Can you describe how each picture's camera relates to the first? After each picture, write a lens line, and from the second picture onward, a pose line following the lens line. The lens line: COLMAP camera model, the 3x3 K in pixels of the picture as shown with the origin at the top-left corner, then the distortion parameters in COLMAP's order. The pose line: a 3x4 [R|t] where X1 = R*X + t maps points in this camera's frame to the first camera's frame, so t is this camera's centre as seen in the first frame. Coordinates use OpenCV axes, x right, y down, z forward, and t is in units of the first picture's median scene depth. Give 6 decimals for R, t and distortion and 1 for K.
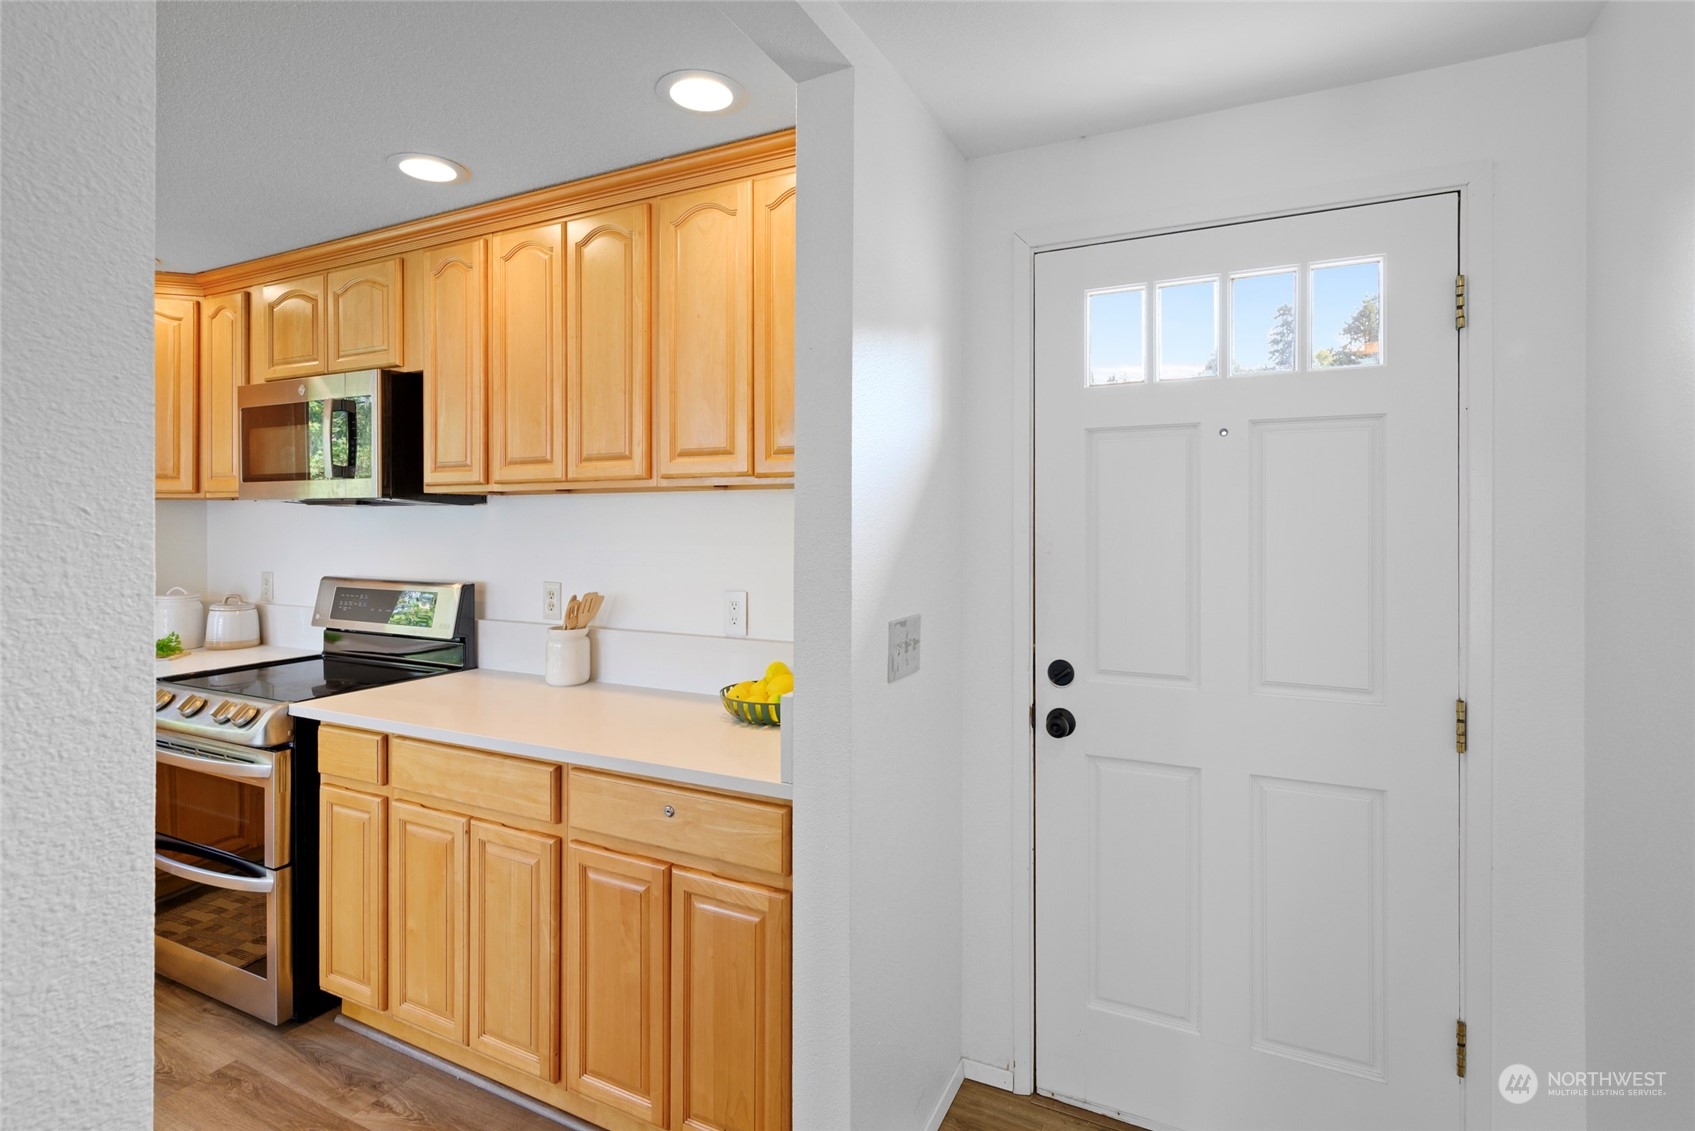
lens RADIAL K [[812.8, 0, 865.9], [0, 812.8, 526.0], [0, 0, 1]] dist [-0.008318, 0.000561]
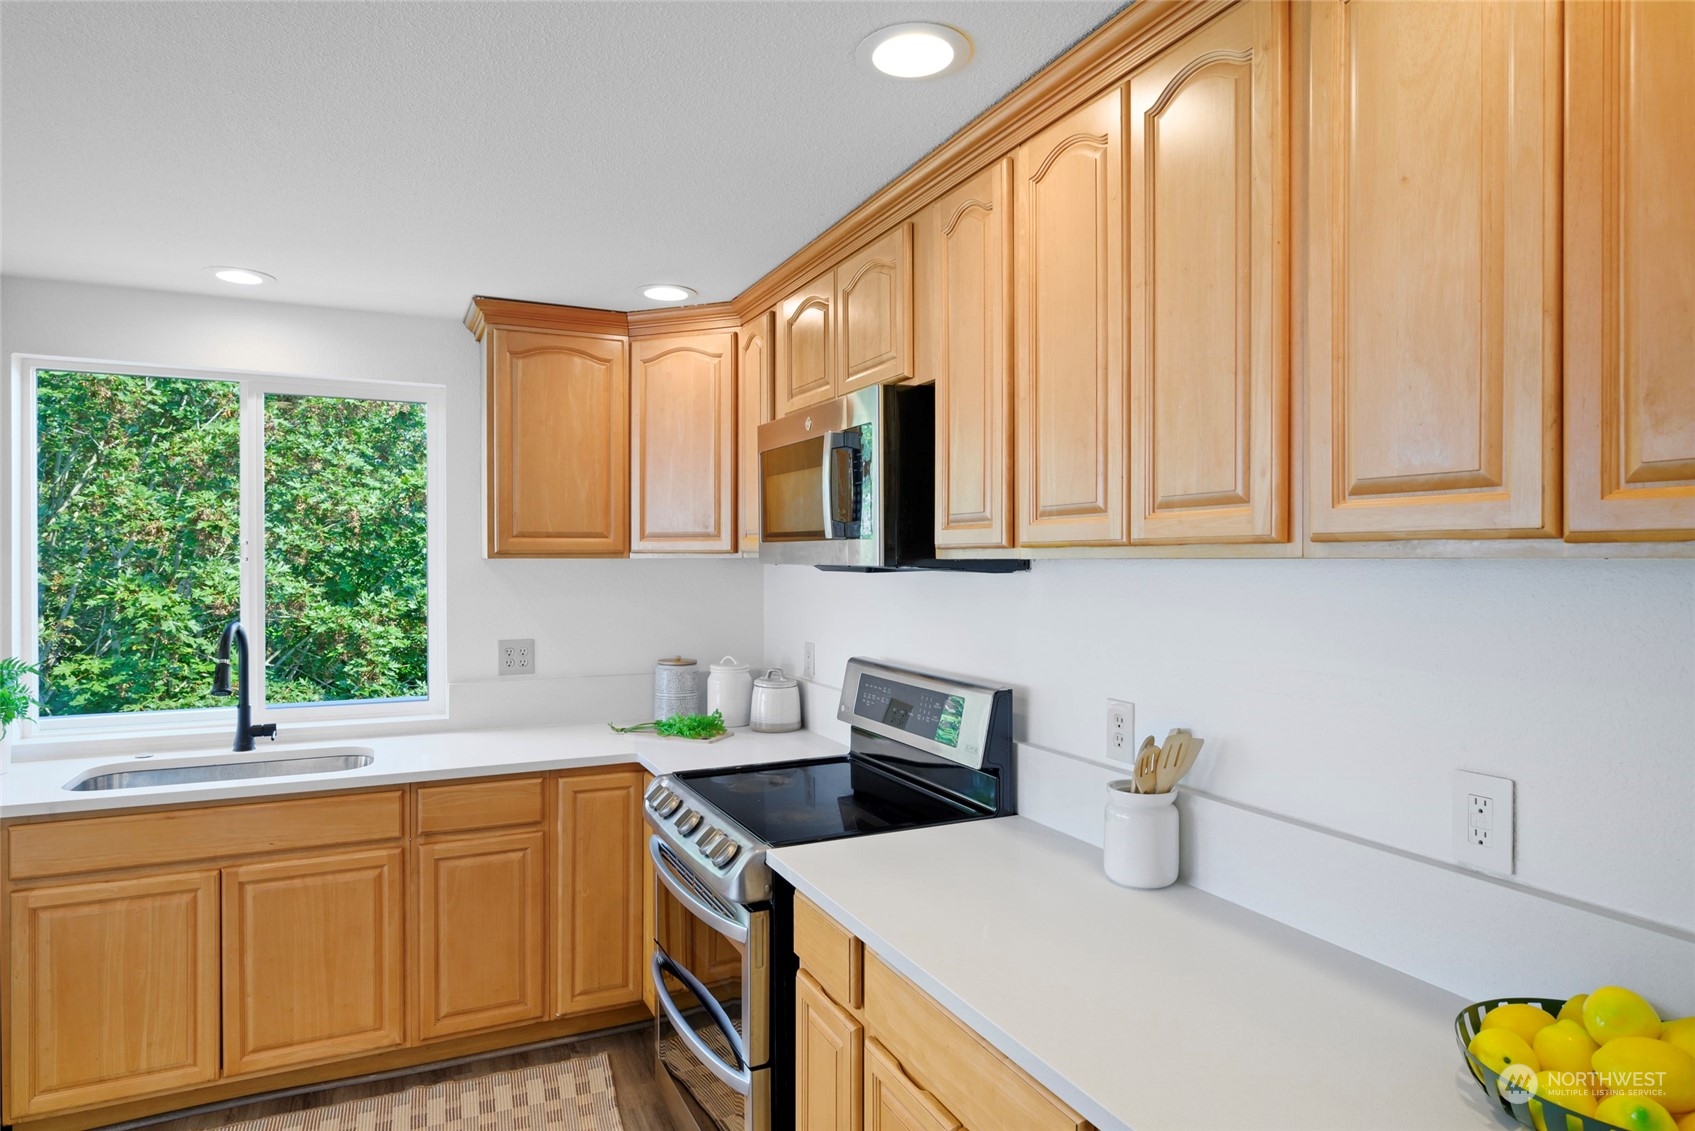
lens RADIAL K [[980.2, 0, 834.4], [0, 980.2, 554.9], [0, 0, 1]] dist [-0.005536, 0.005198]
pose [[0.764977, -0.000876, -0.644058, -0.083498], [-0.005599, 0.999952, -0.008011, -0.039112], [0.644034, 0.009735, 0.764935, 0.328609]]
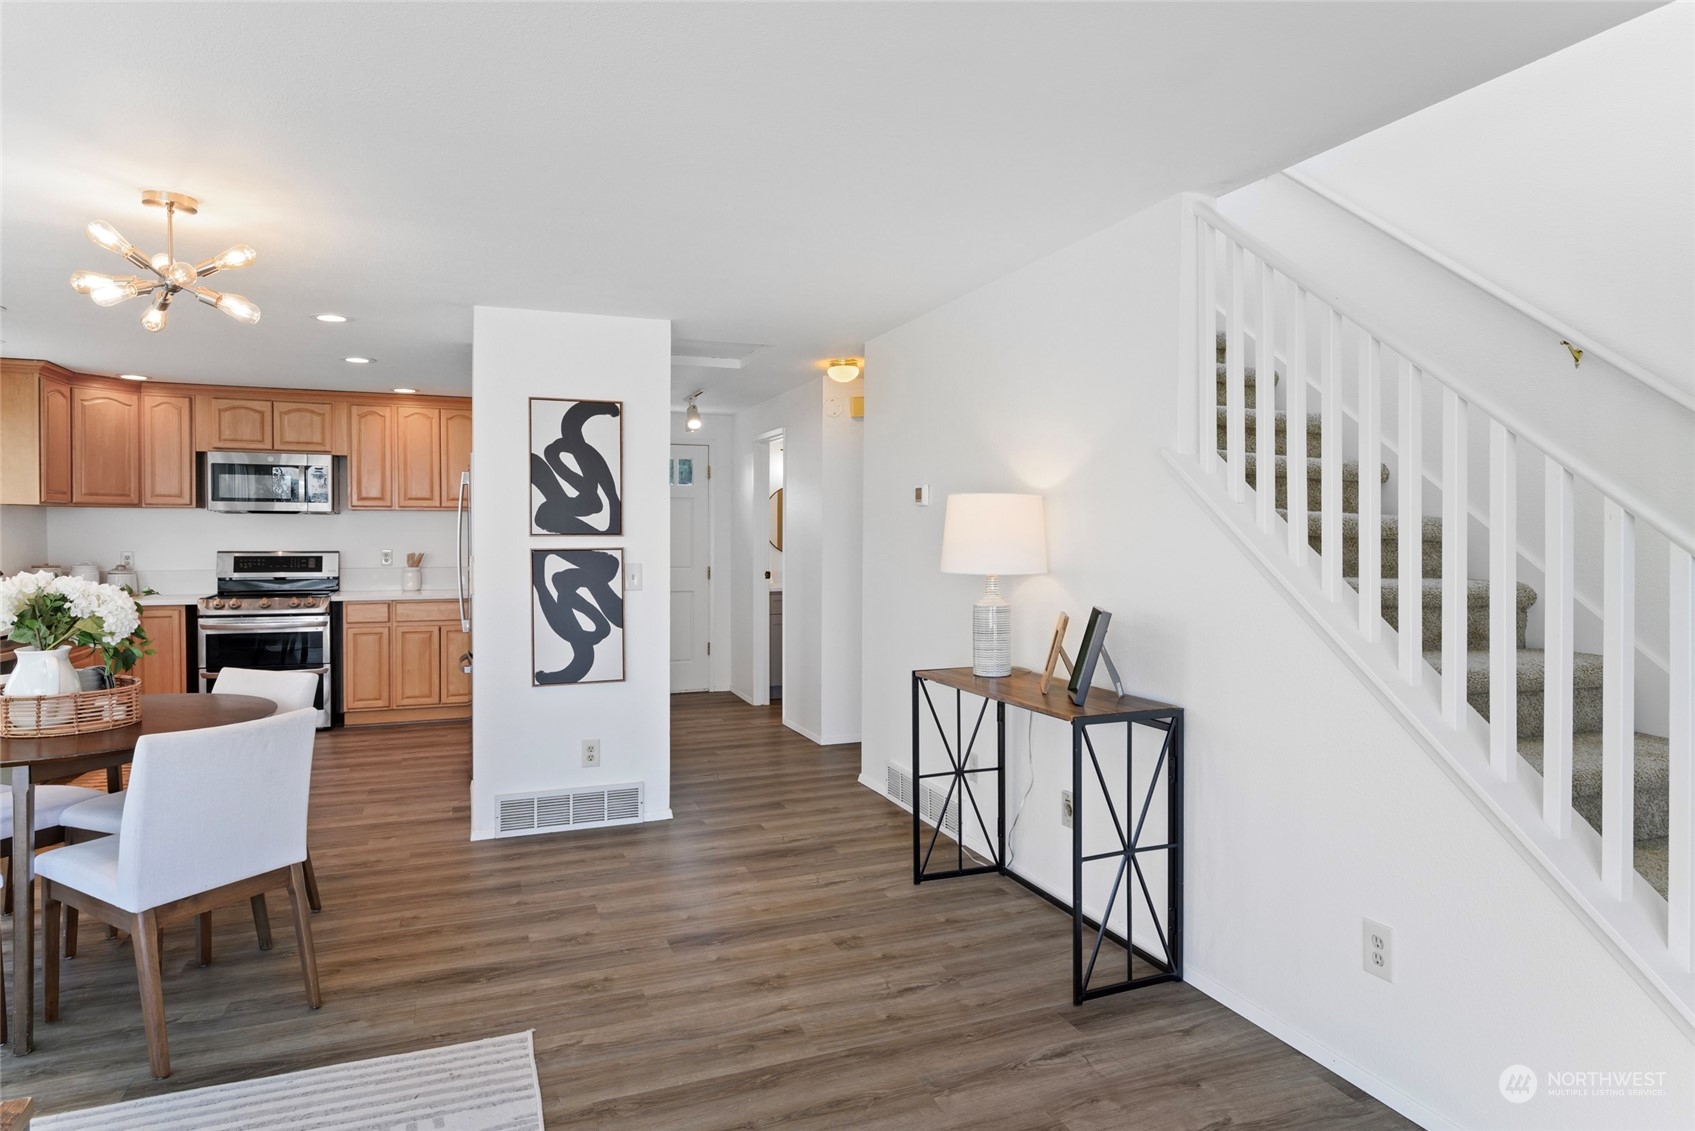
lens RADIAL K [[980.2, 0, 840.3], [0, 980.2, 551.2], [0, 0, 1]] dist [-0.005536, 0.005198]
pose [[0.683989, -0.014406, 0.729350, -1.709611], [-0.003566, 0.999727, 0.023091, 0.008951], [-0.729483, -0.018395, 0.683751, -2.021421]]
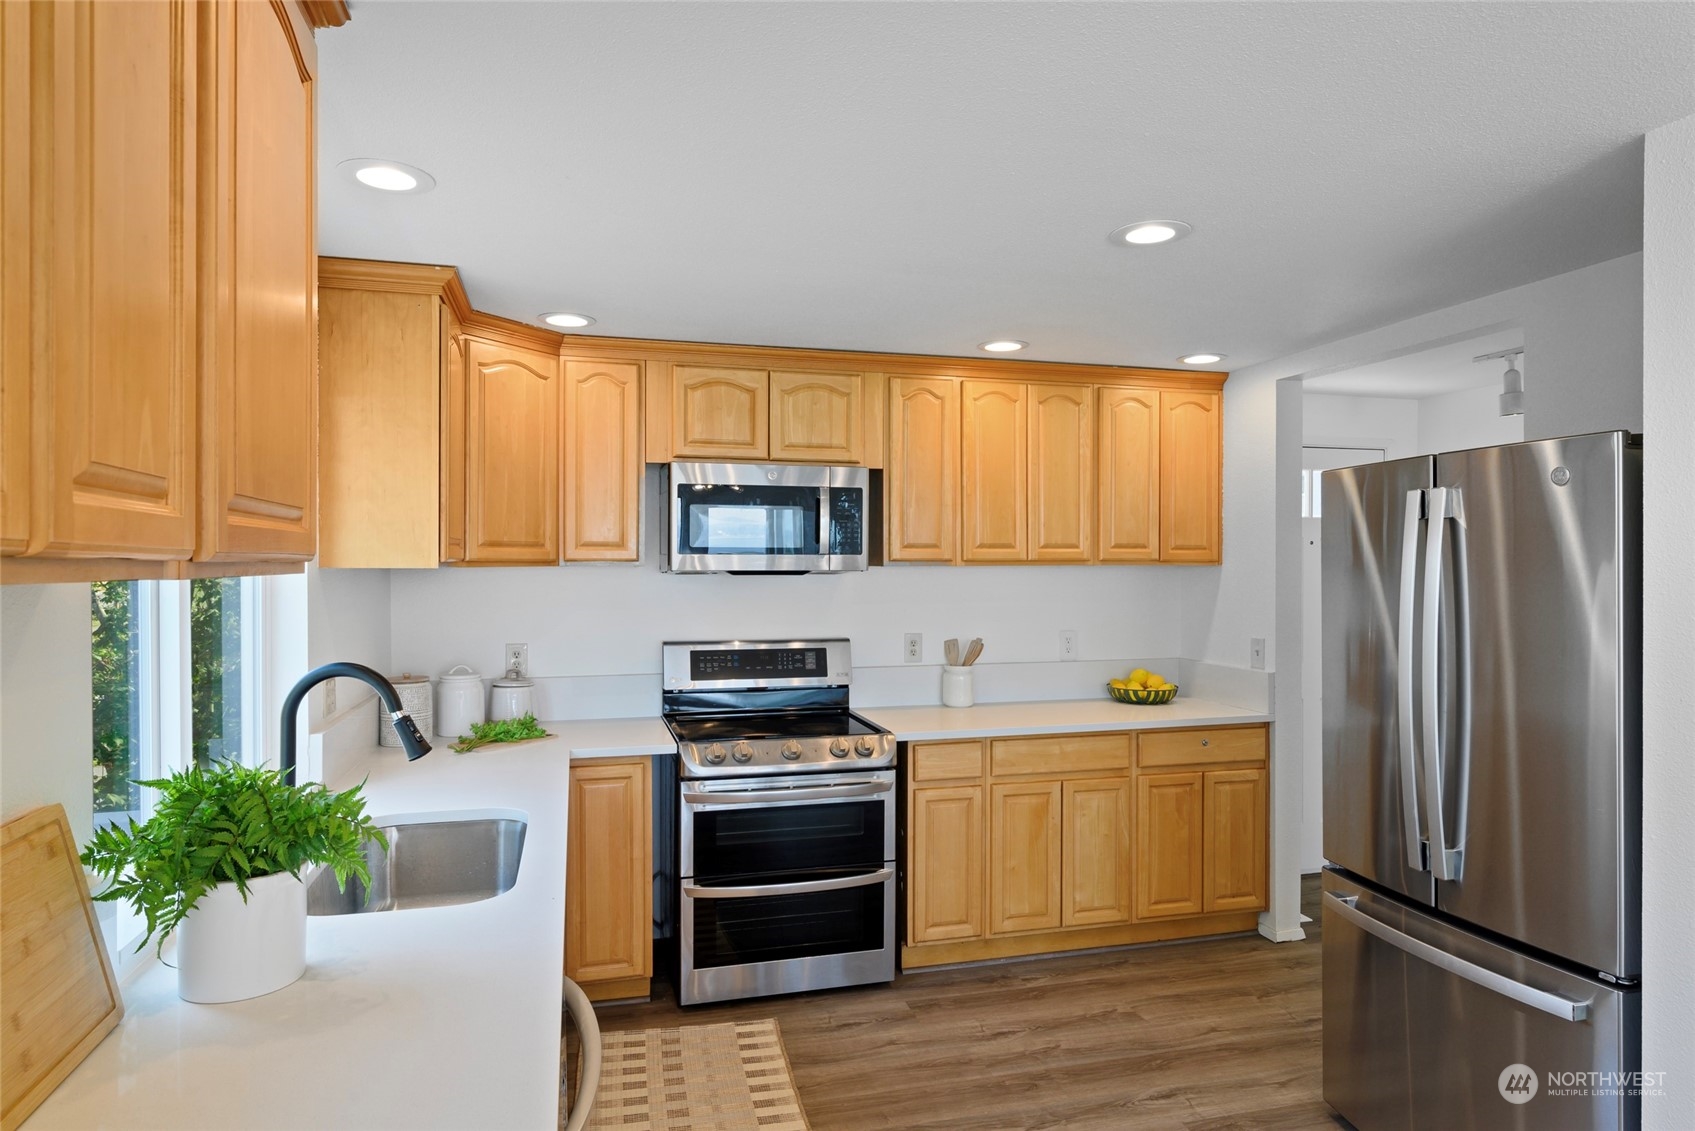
lens RADIAL K [[980.2, 0, 841.9], [0, 980.2, 569.3], [0, 0, 1]] dist [-0.005536, 0.005198]
pose [[0.759596, -0.006001, 0.650367, -1.688349], [0.001404, 0.999970, 0.007588, -0.050051], [-0.650393, -0.004851, 0.759582, -0.128826]]
